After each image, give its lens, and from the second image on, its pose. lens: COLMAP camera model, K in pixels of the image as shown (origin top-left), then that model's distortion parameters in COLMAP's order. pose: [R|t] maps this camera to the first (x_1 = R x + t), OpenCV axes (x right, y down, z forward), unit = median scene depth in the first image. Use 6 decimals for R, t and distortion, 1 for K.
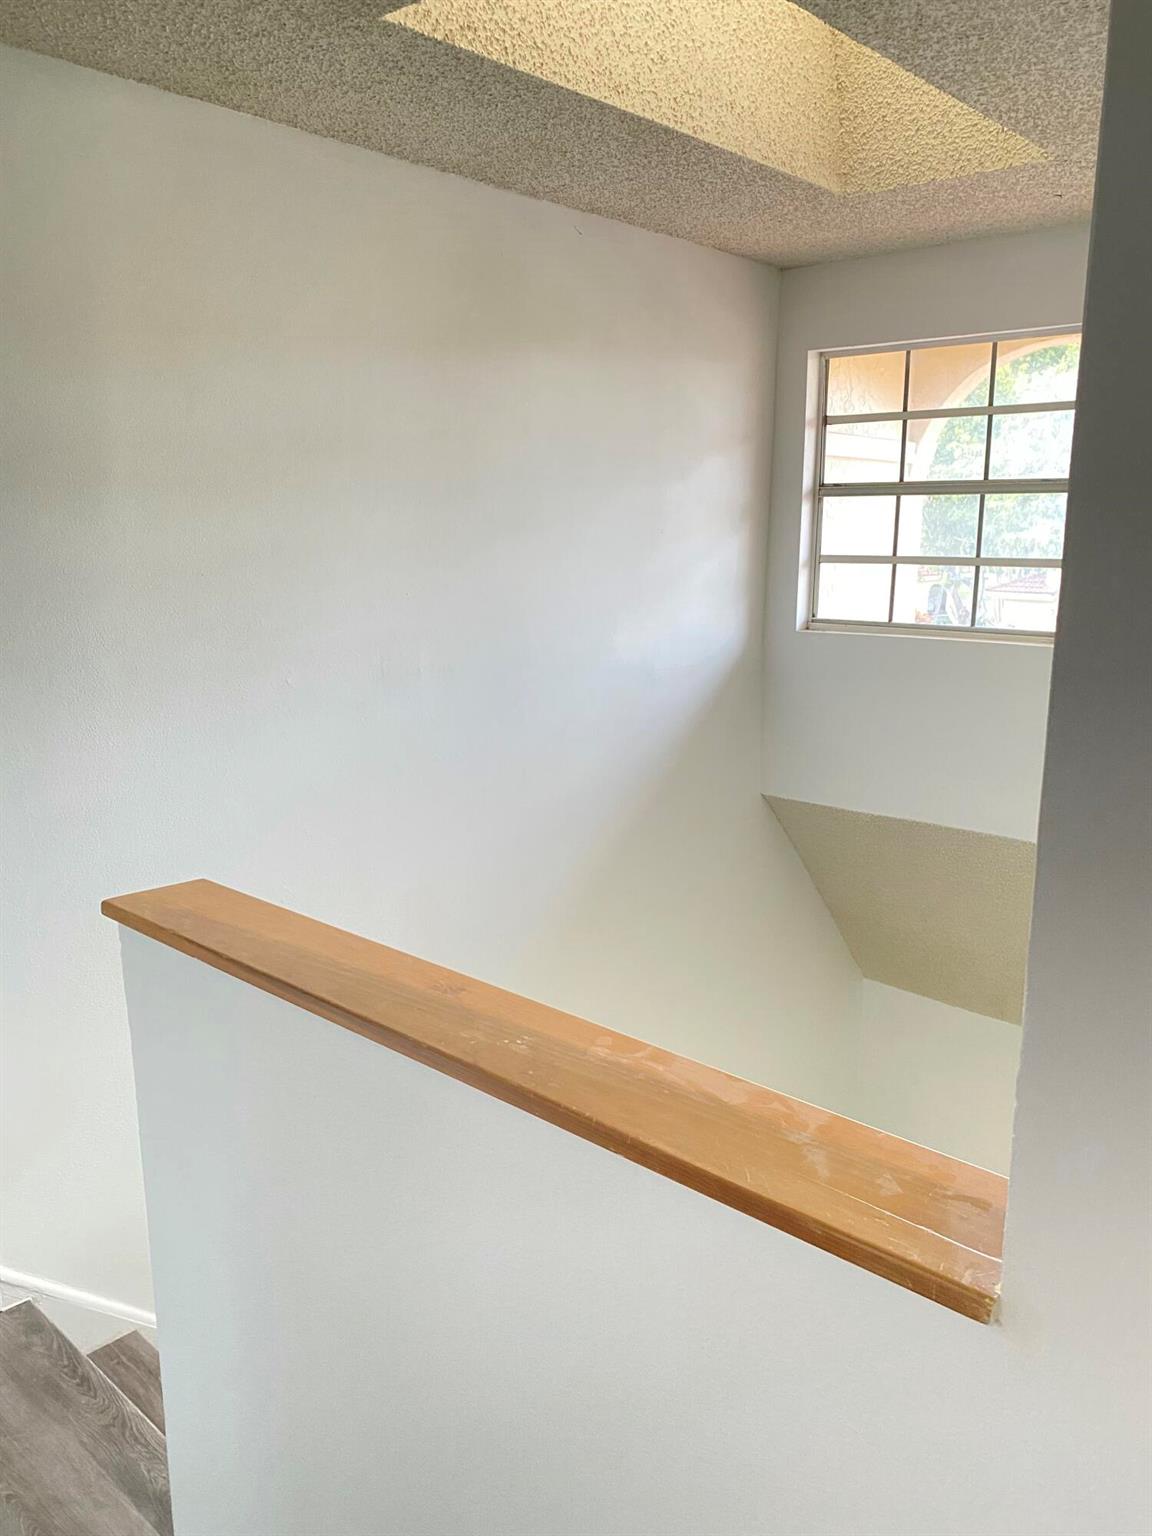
lens RADIAL K [[1179.0, 0, 590.2], [0, 1179.0, 774.0], [0, 0, 1]] dist [0.022316, -0.026719]
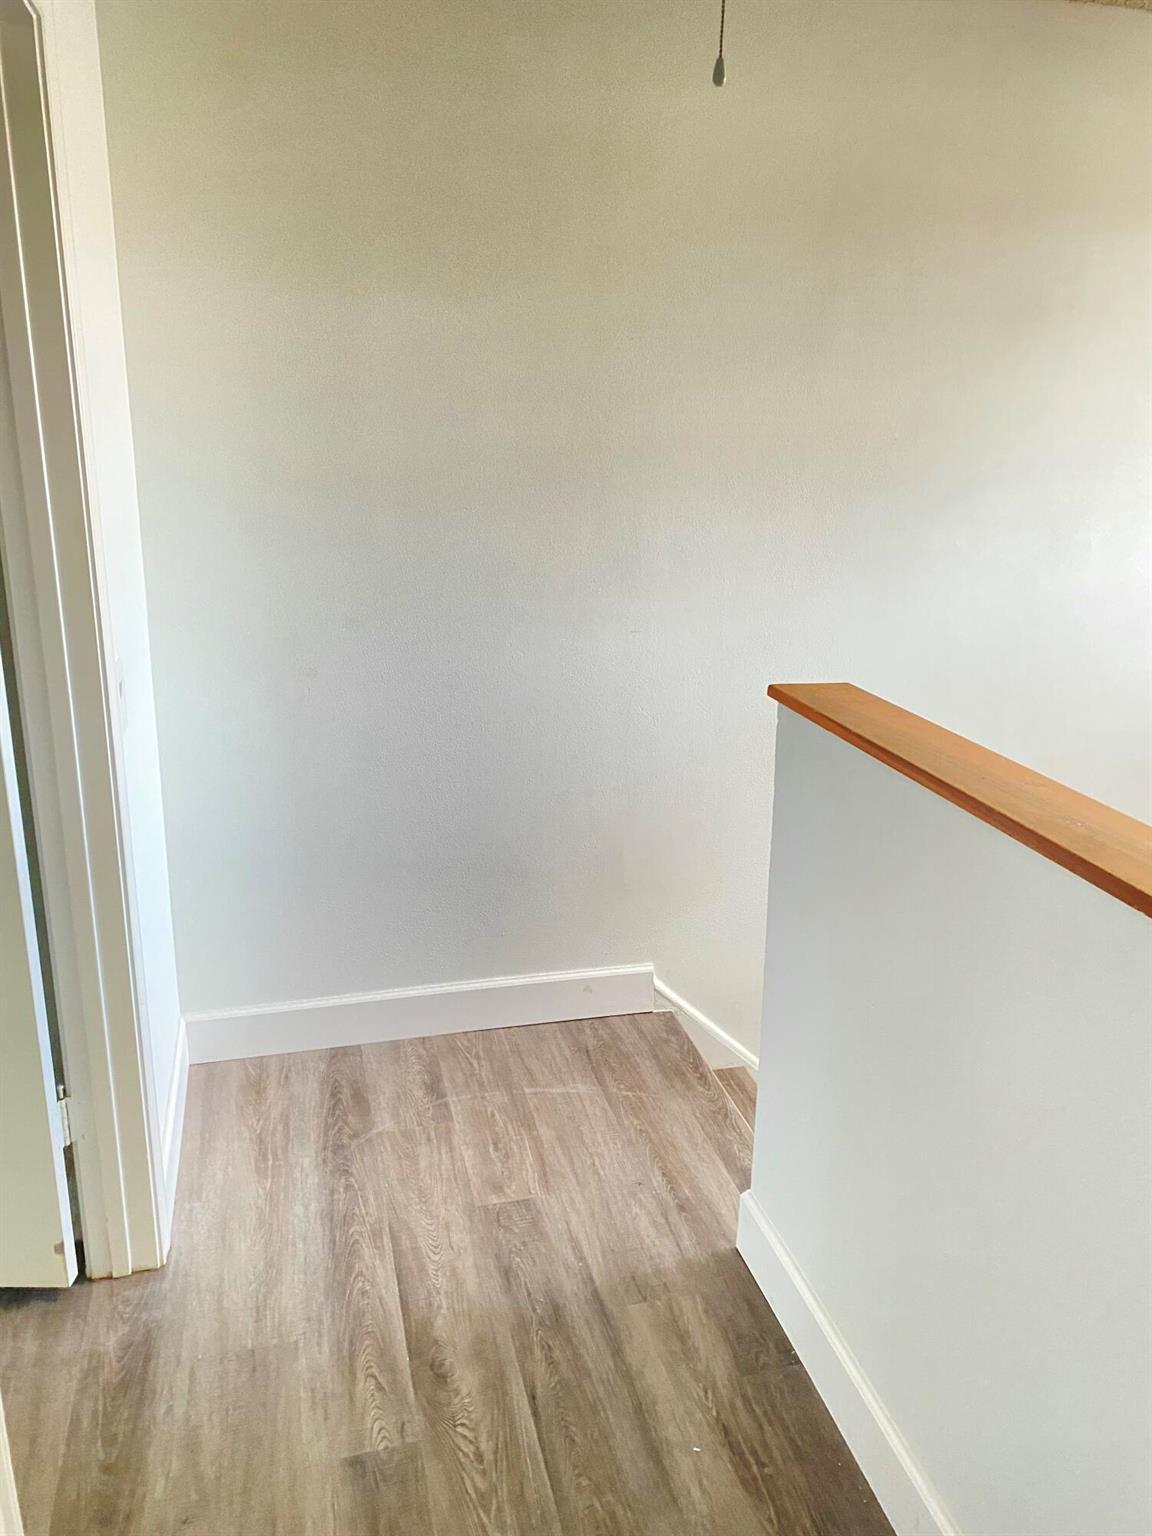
lens RADIAL K [[1179.0, 0, 580.7], [0, 1179.0, 766.5], [0, 0, 1]] dist [0.022316, -0.026719]
pose [[0.840421, 0.165491, -0.516047, 0.068125], [-0.123480, 0.985662, 0.114996, 0.053722], [0.527679, -0.032924, 0.848806, -0.148612]]
